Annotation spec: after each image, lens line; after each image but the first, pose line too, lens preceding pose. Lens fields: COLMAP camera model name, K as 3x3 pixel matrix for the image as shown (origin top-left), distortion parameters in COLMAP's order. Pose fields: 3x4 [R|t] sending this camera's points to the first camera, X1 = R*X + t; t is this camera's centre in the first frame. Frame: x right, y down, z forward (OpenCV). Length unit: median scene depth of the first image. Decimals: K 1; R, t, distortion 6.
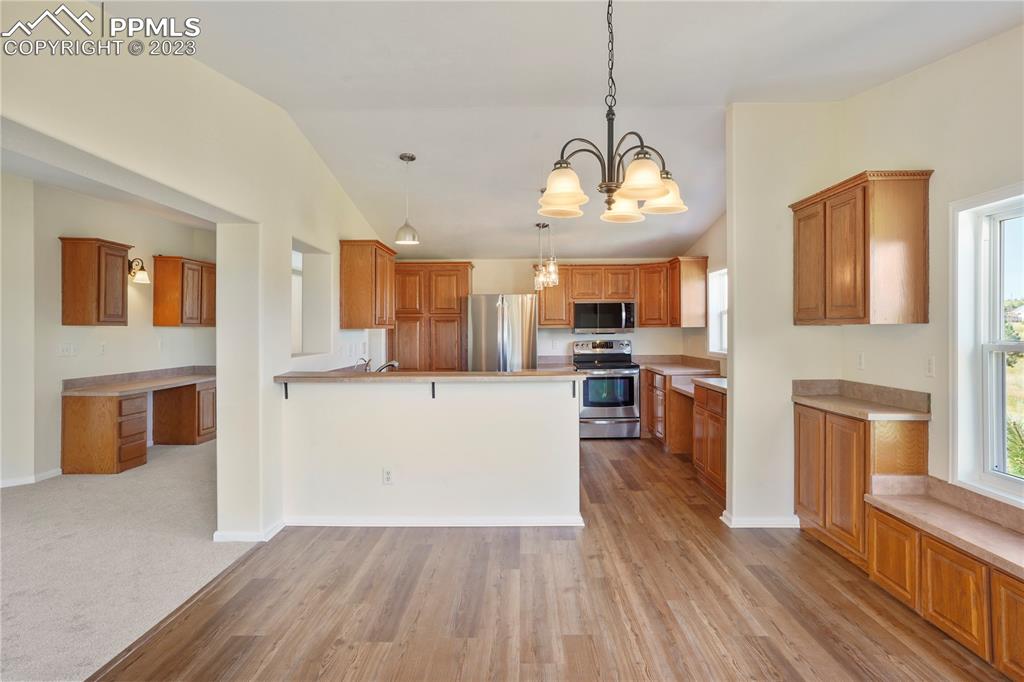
lens RADIAL K [[591.0, 0, 513.5], [0, 591.0, 335.1], [0, 0, 1]] dist [0.004355, 0.002651]
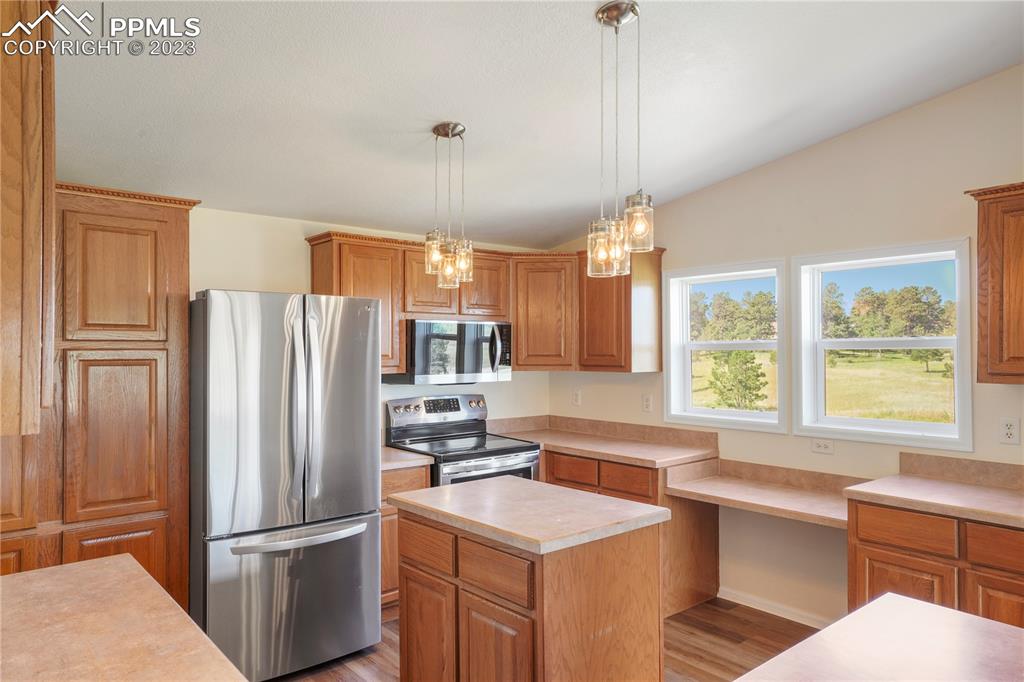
lens RADIAL K [[680.5, 0, 513.4], [0, 680.5, 343.6], [0, 0, 1]] dist [0.001930, 0.002894]
pose [[0.758223, 0.011538, 0.651893, -0.200572], [-0.000446, 0.999852, -0.017178, -0.027823], [-0.651995, 0.012734, 0.758116, 0.548090]]
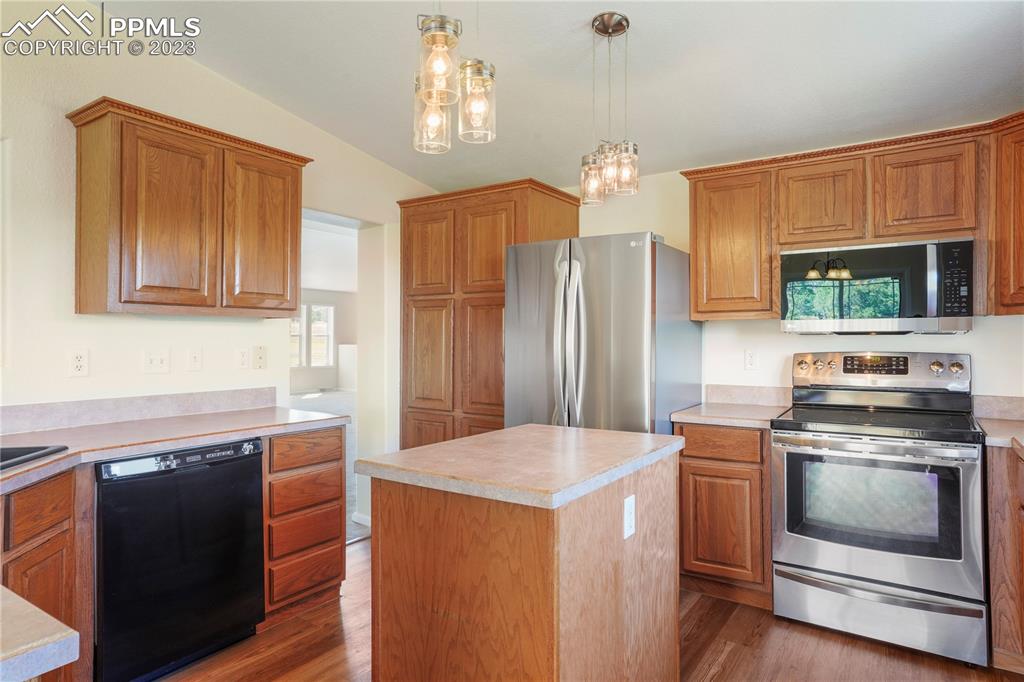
lens RADIAL K [[591.0, 0, 514.7], [0, 591.0, 334.1], [0, 0, 1]] dist [0.004355, 0.002651]
pose [[0.837794, 0.003858, -0.545973, 0.175624], [-0.008561, 0.999945, -0.006069, 0.002183], [0.545919, 0.009759, 0.837781, 0.598466]]
